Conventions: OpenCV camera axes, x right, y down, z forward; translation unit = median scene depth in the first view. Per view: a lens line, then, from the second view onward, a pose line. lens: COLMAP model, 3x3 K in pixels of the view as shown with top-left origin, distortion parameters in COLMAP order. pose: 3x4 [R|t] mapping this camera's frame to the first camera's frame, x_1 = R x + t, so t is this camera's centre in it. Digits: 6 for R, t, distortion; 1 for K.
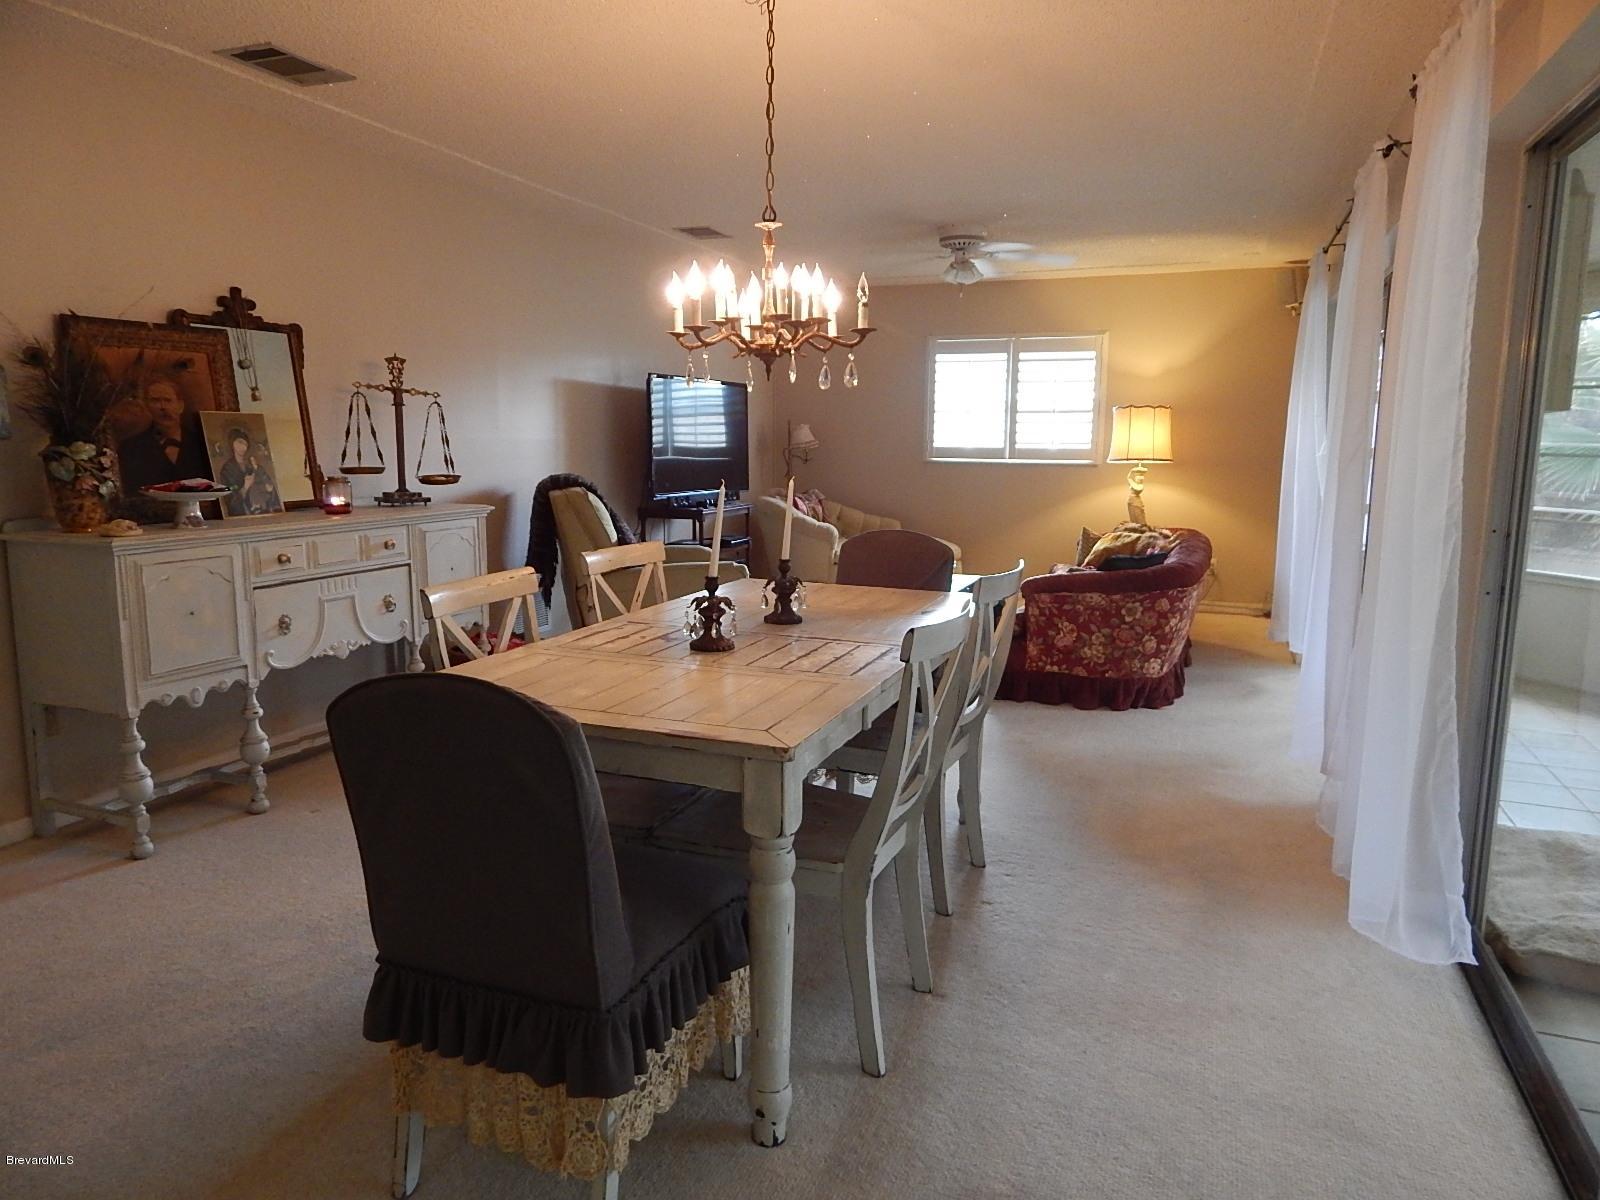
lens RADIAL K [[1059.7, 0, 782.3], [0, 1059.7, 563.6], [0, 0, 1]] dist [0.012202, -0.005565]
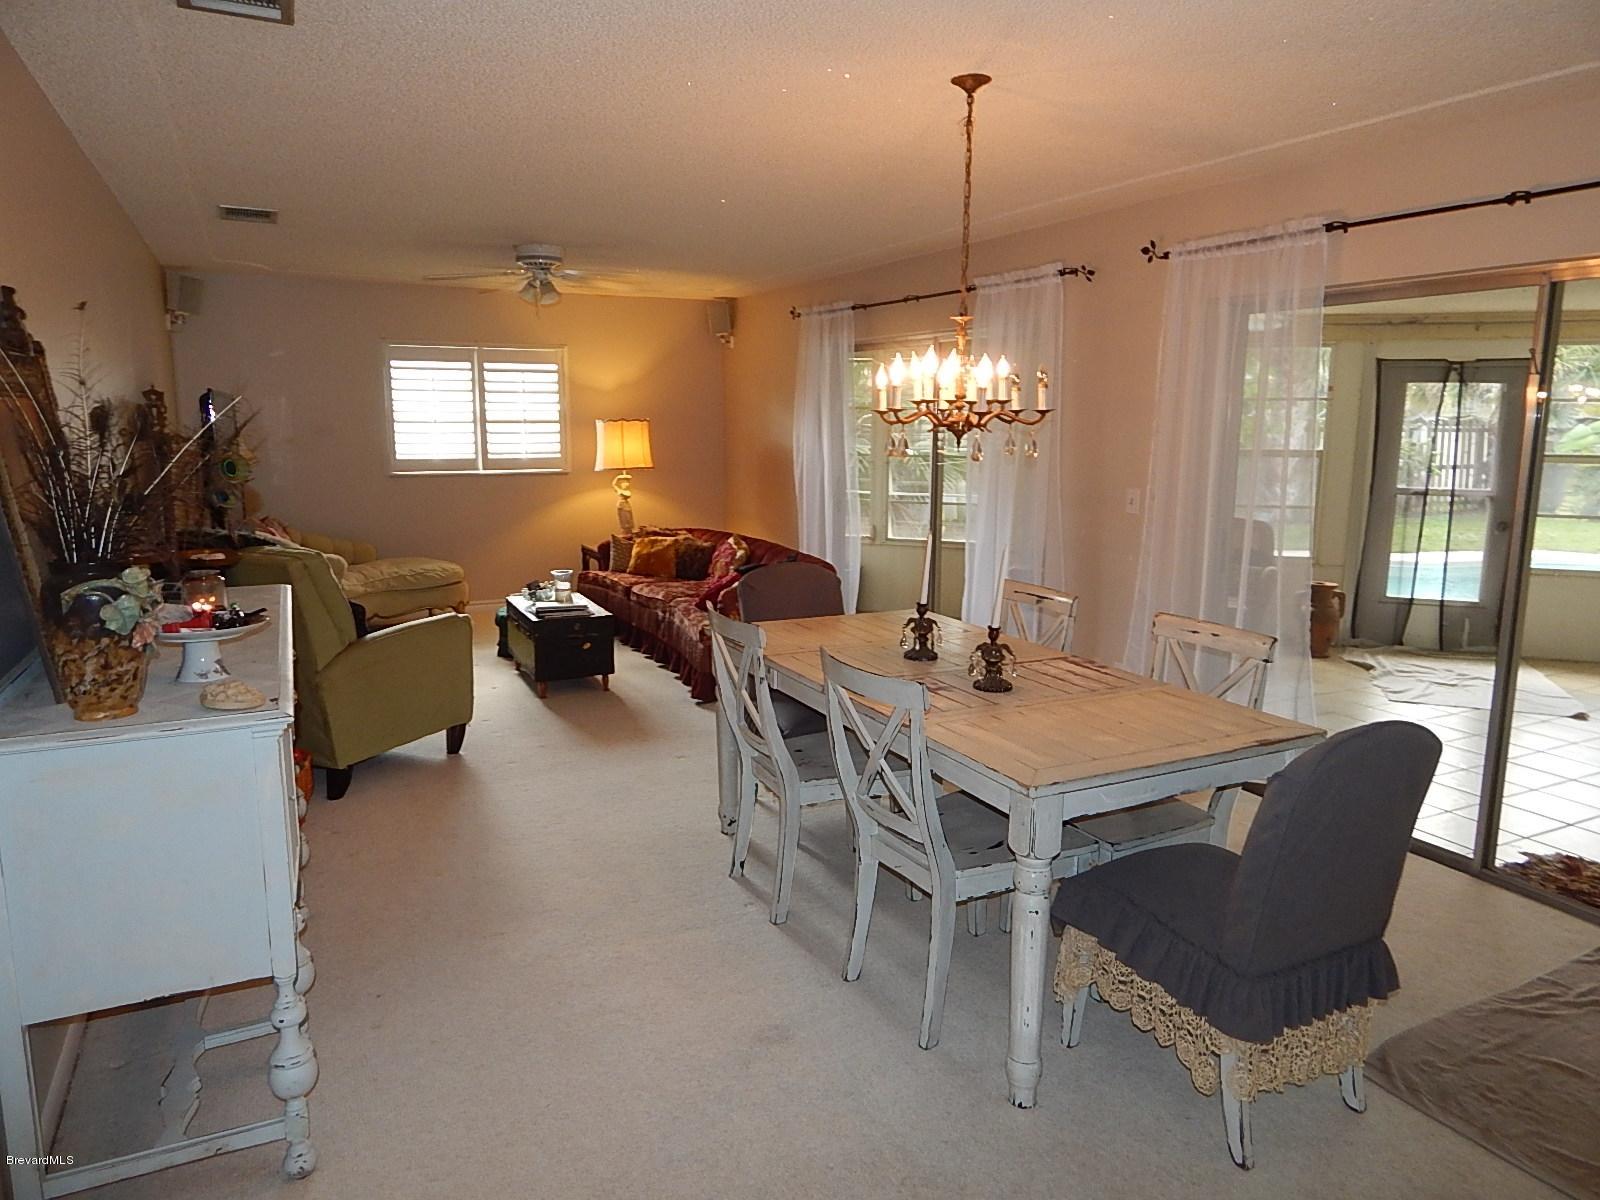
lens RADIAL K [[1059.7, 0, 787.5], [0, 1059.7, 598.3], [0, 0, 1]] dist [0.012202, -0.005565]
pose [[0.673354, -0.130512, 0.727710, -0.345119], [0.090523, 0.991444, 0.094049, -0.048725], [-0.733758, 0.002546, 0.679407, 0.121240]]
